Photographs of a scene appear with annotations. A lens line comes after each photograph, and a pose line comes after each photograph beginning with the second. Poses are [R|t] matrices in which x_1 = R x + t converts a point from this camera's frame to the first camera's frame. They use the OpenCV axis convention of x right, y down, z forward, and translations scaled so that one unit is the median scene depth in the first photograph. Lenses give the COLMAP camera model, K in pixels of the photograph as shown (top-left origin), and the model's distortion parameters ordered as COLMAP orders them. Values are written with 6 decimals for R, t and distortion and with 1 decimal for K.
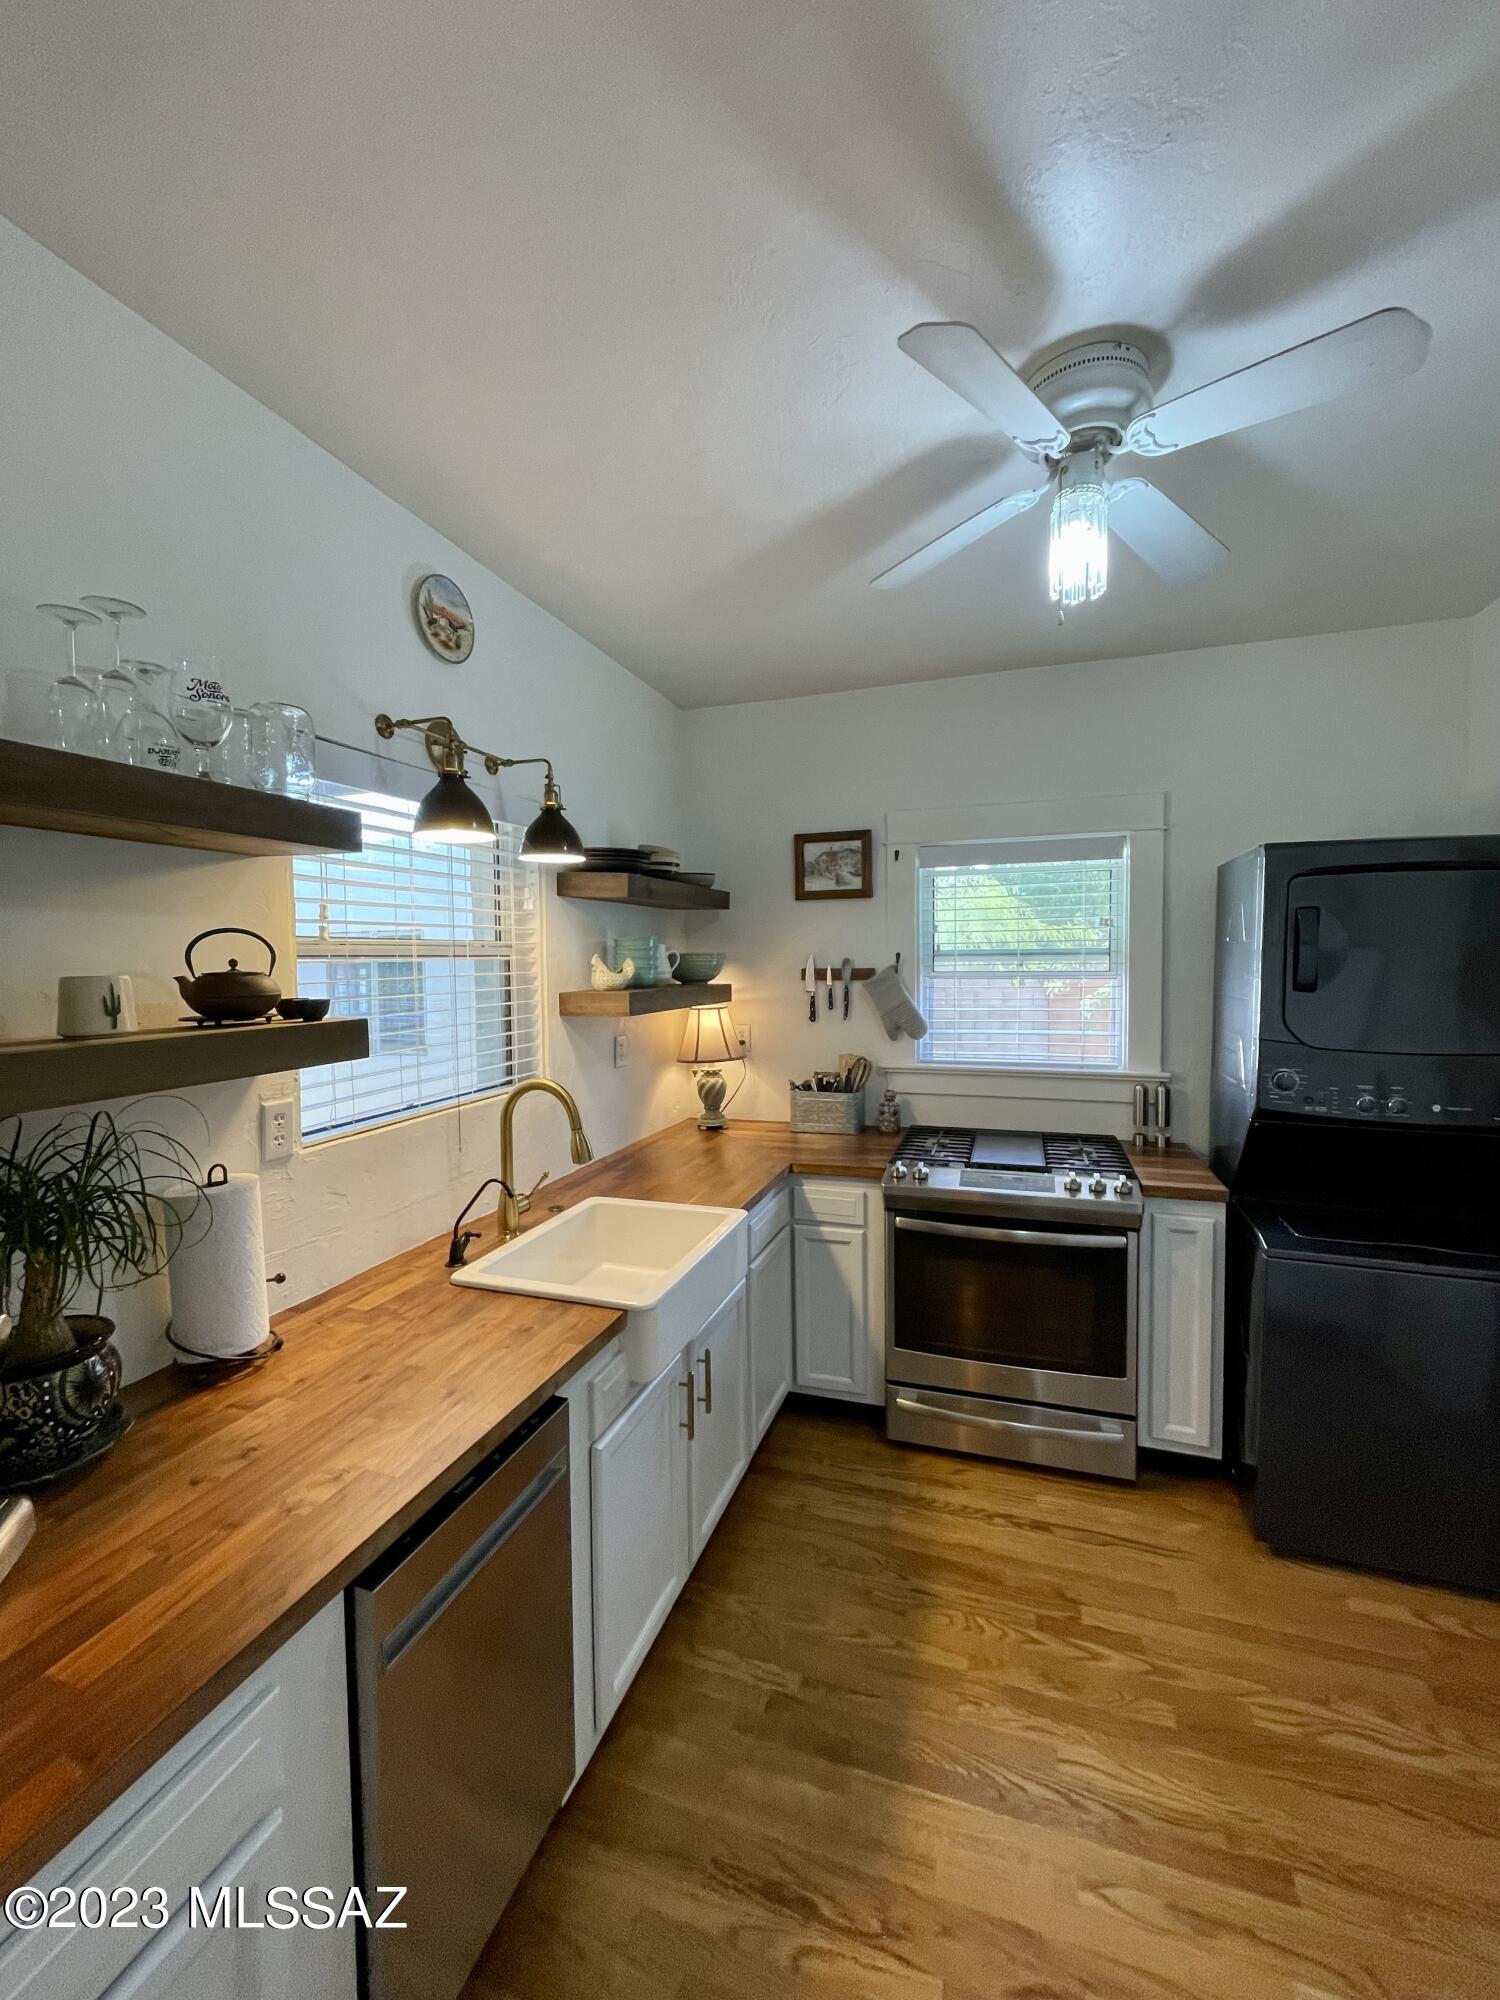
lens RADIAL K [[811.9, 0, 751.6], [0, 811.9, 1000.6], [0, 0, 1]] dist [-0.001433, -0.000370]
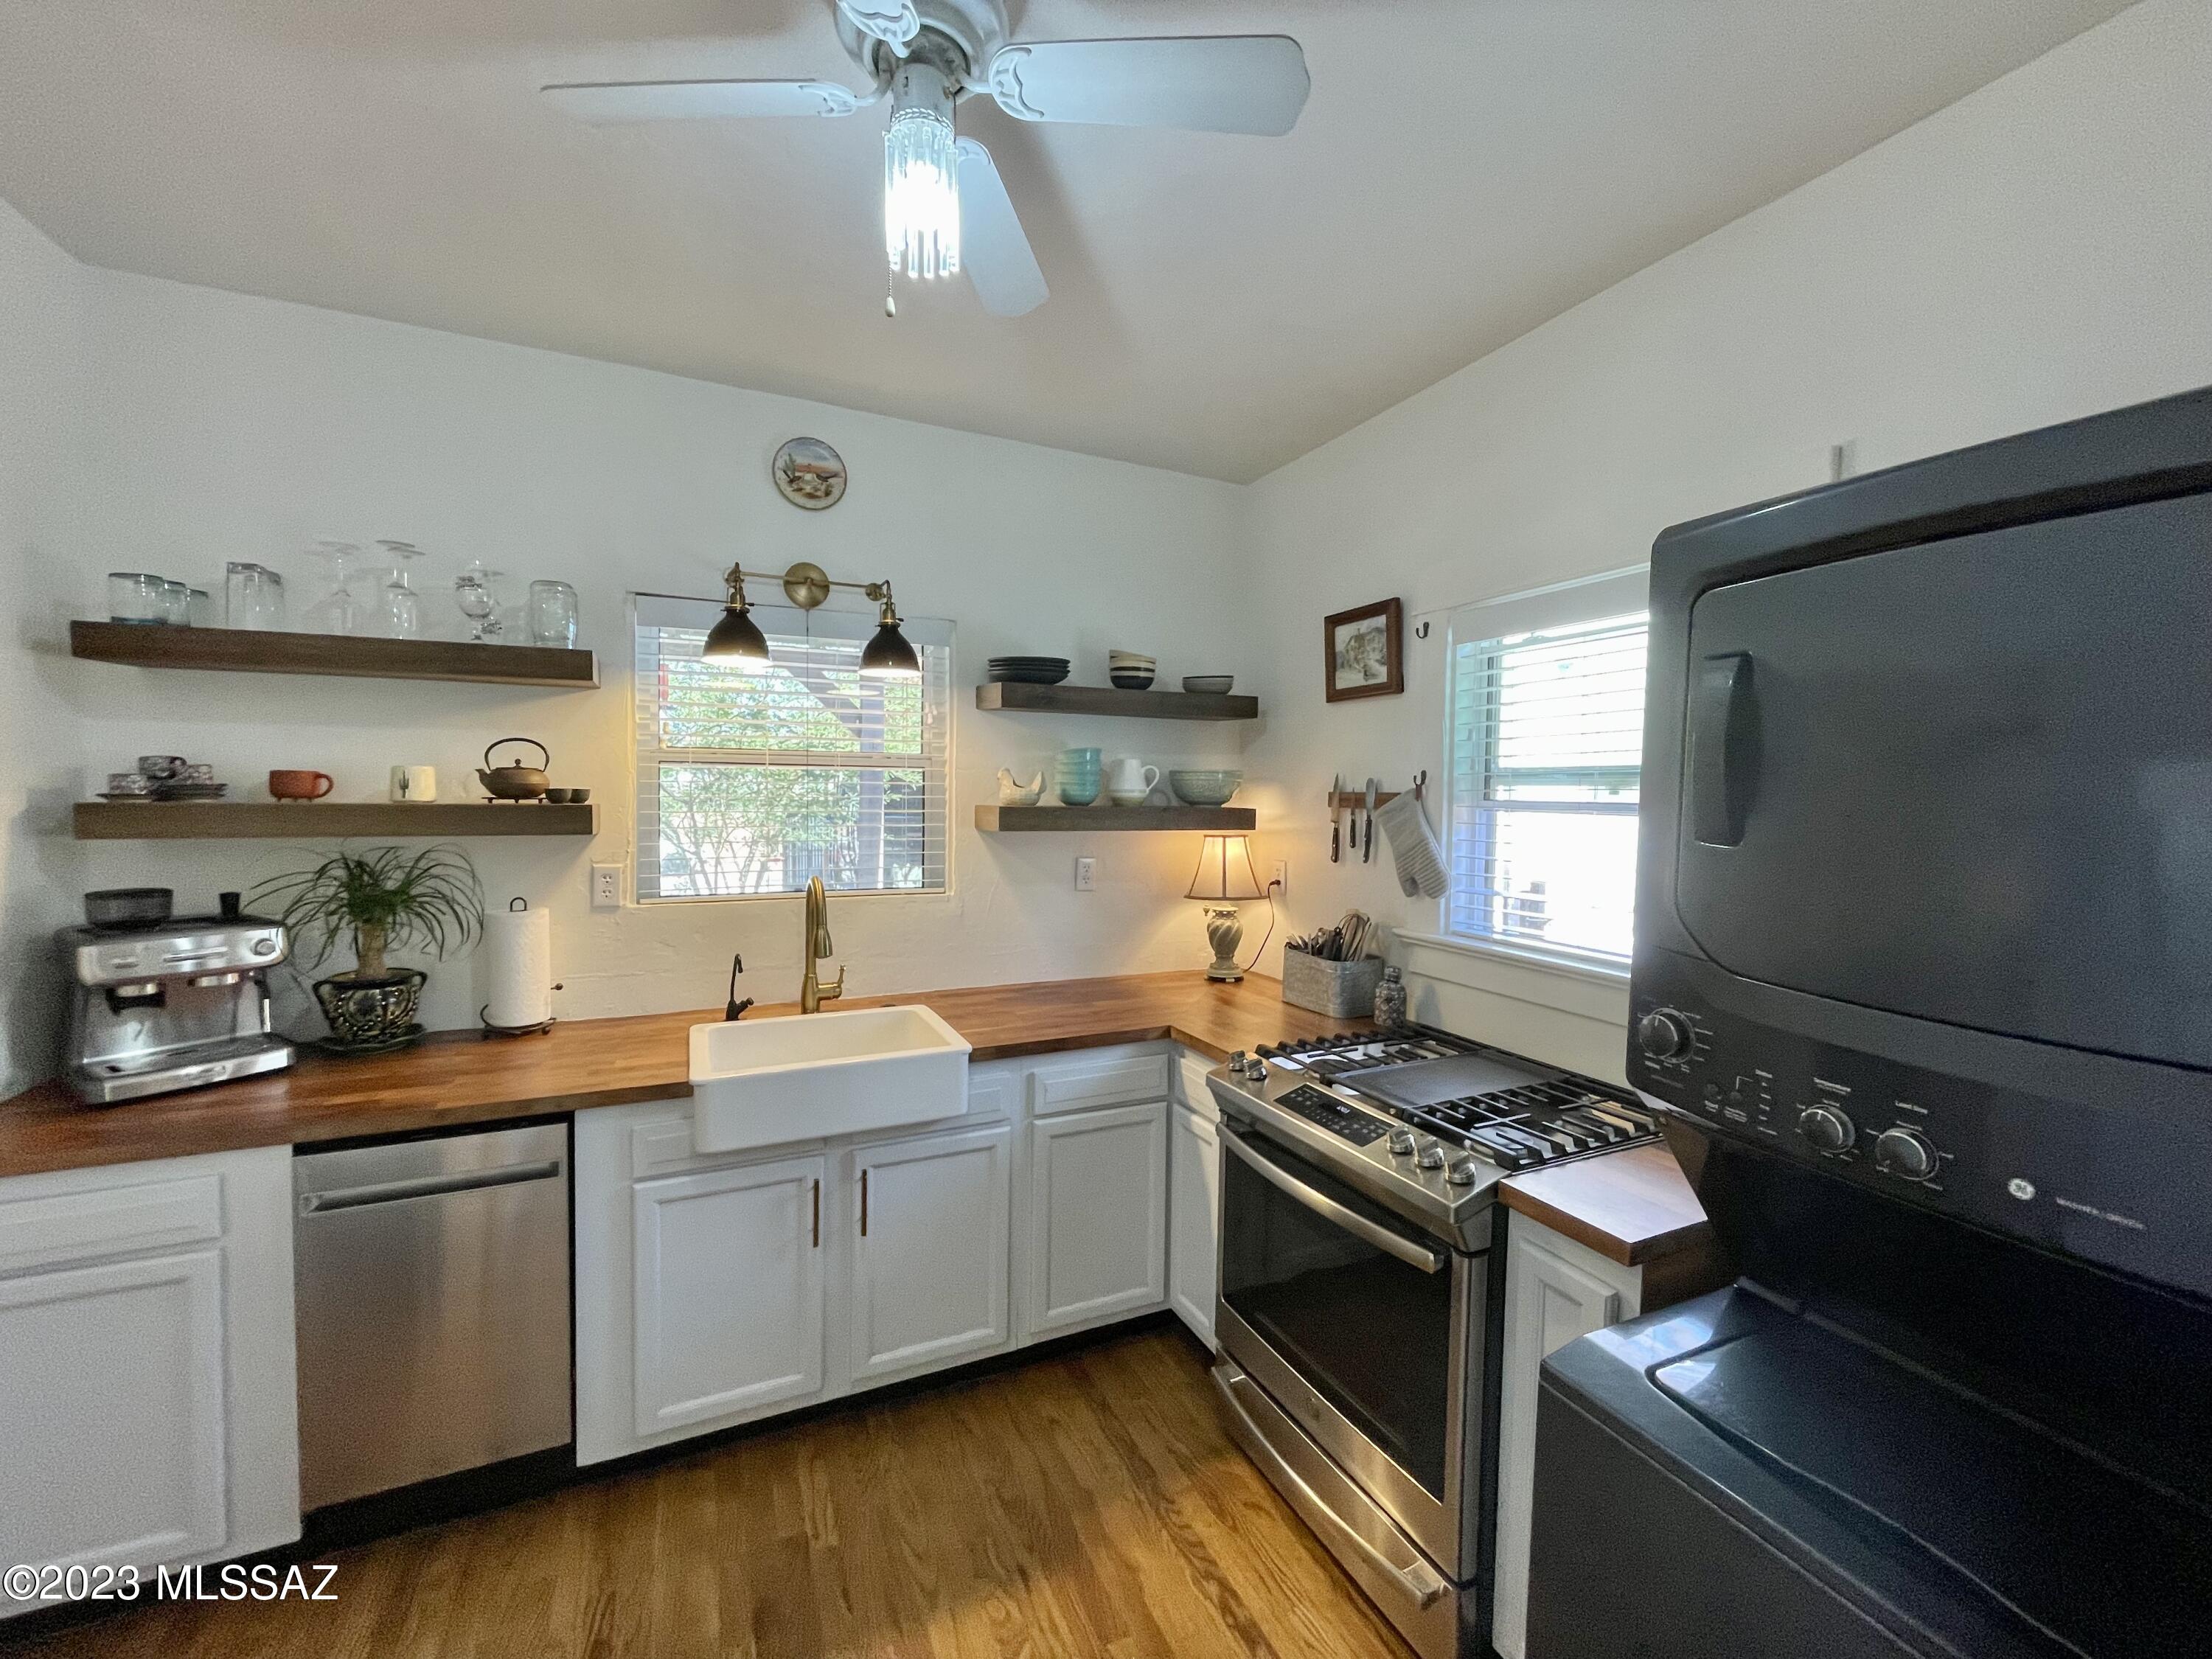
lens RADIAL K [[897.9, 0, 1104.2], [0, 897.9, 825.0], [0, 0, 1]] dist [-0.001433, -0.000370]
pose [[0.687515, 0.048895, -0.724522, 0.549199], [-0.059349, 0.998176, 0.011045, -0.005267], [0.723740, 0.035406, 0.689163, 0.278502]]
